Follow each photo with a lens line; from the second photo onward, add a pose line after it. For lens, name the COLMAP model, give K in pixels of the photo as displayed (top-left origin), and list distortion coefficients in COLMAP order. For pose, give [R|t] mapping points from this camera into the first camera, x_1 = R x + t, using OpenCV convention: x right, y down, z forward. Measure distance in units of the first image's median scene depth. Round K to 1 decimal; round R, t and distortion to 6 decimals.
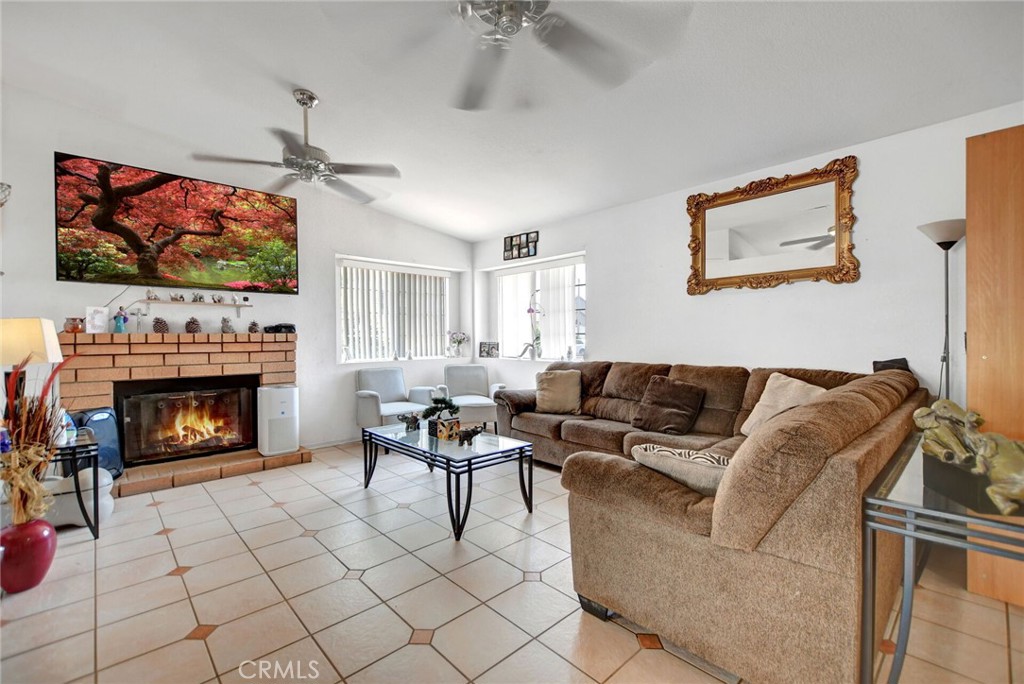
lens RADIAL K [[440.3, 0, 515.3], [0, 440.3, 346.1], [0, 0, 1]] dist [0.005339, -0.000726]
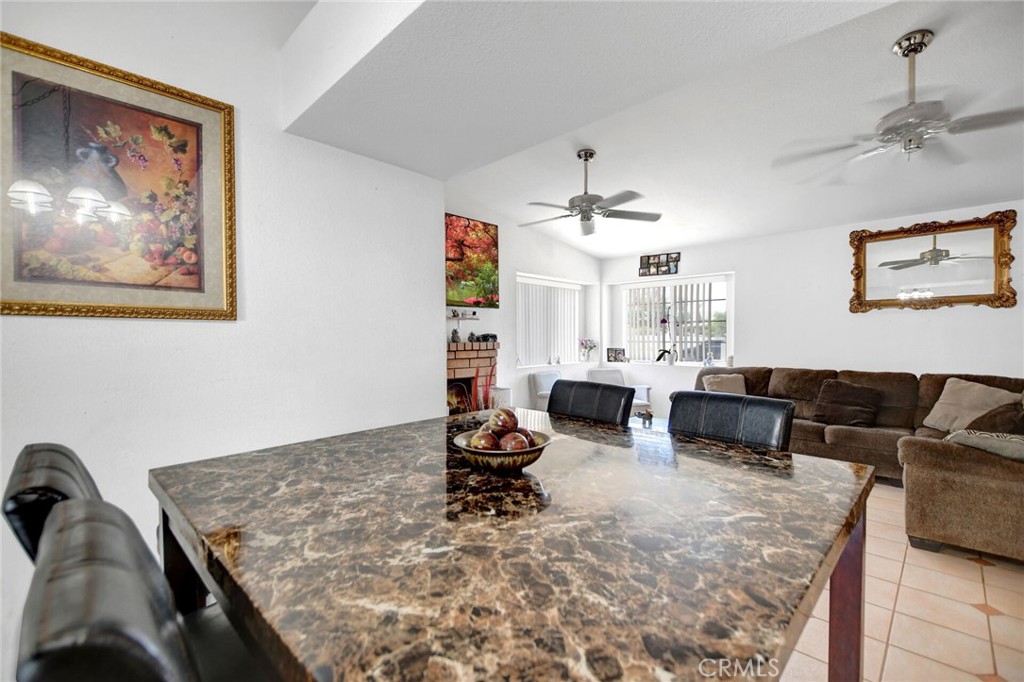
lens RADIAL K [[444.7, 0, 507.6], [0, 444.7, 339.3], [0, 0, 1]] dist [0.005352, -0.005877]
pose [[0.999761, 0.004575, 0.021394, -0.547734], [-0.004256, 0.999879, -0.014962, -0.019995], [-0.021460, 0.014868, 0.999659, -0.190034]]
